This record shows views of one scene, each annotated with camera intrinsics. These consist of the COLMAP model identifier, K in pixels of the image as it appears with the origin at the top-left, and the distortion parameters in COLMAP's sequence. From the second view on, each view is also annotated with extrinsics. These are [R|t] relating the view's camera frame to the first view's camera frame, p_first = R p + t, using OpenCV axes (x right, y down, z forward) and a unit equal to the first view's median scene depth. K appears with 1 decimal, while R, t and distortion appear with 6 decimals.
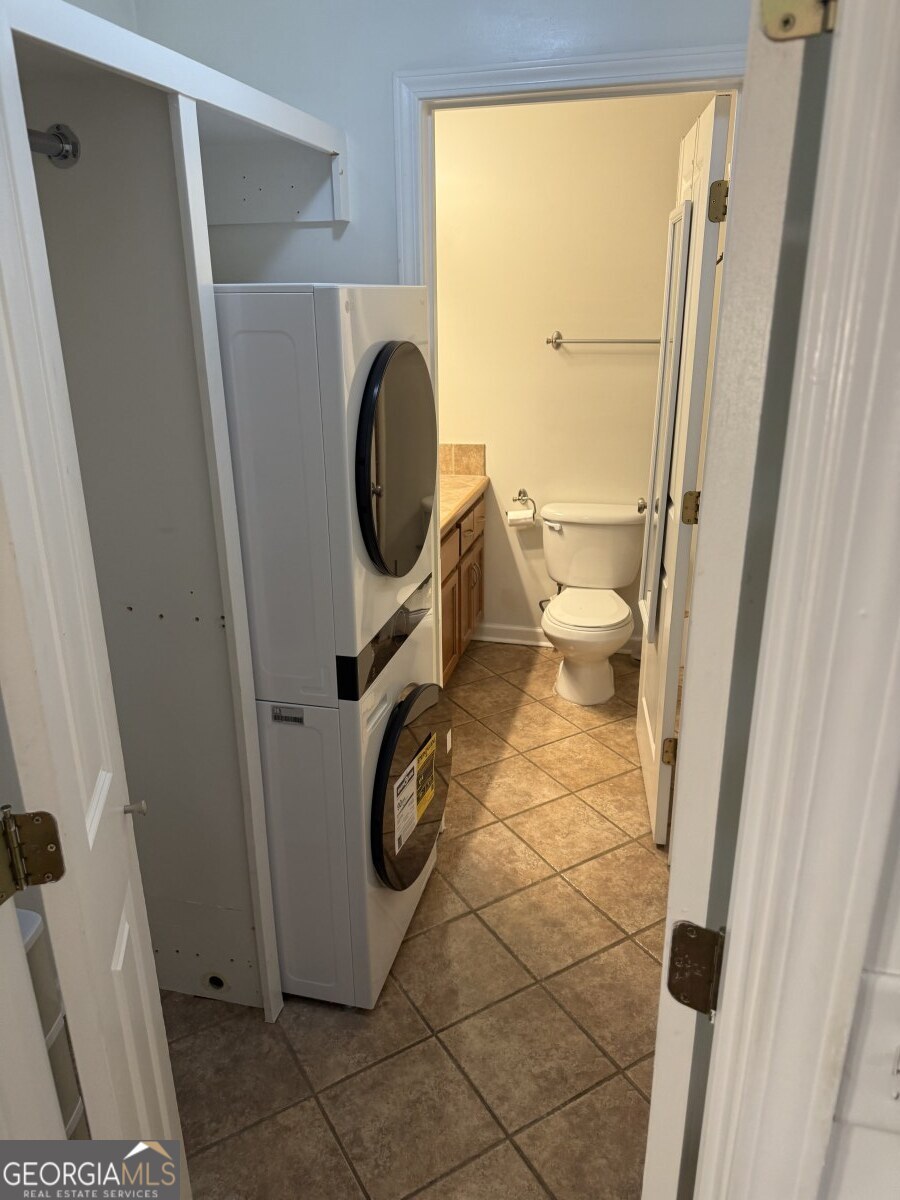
lens RADIAL K [[850.5, 0, 451.3], [0, 850.5, 599.5], [0, 0, 1]] dist [0.035011, 0.000143]
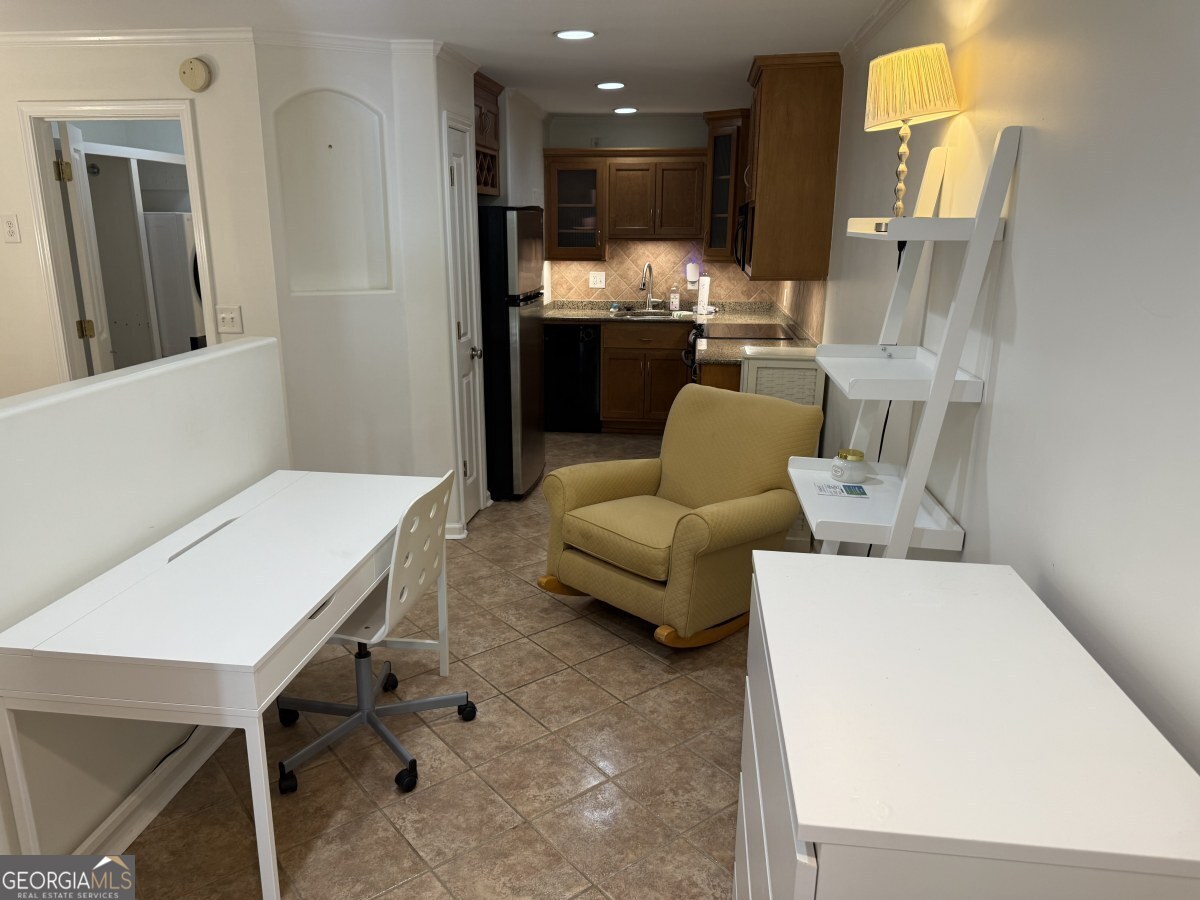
lens RADIAL K [[850.5, 0, 598.1], [0, 850.5, 450.7], [0, 0, 1]] dist [0.035011, 0.000143]
pose [[0.983529, -0.022927, 0.179289, 0.777880], [0.036940, 0.996483, -0.075215, 0.804332], [-0.176934, 0.080599, 0.980917, -2.326881]]
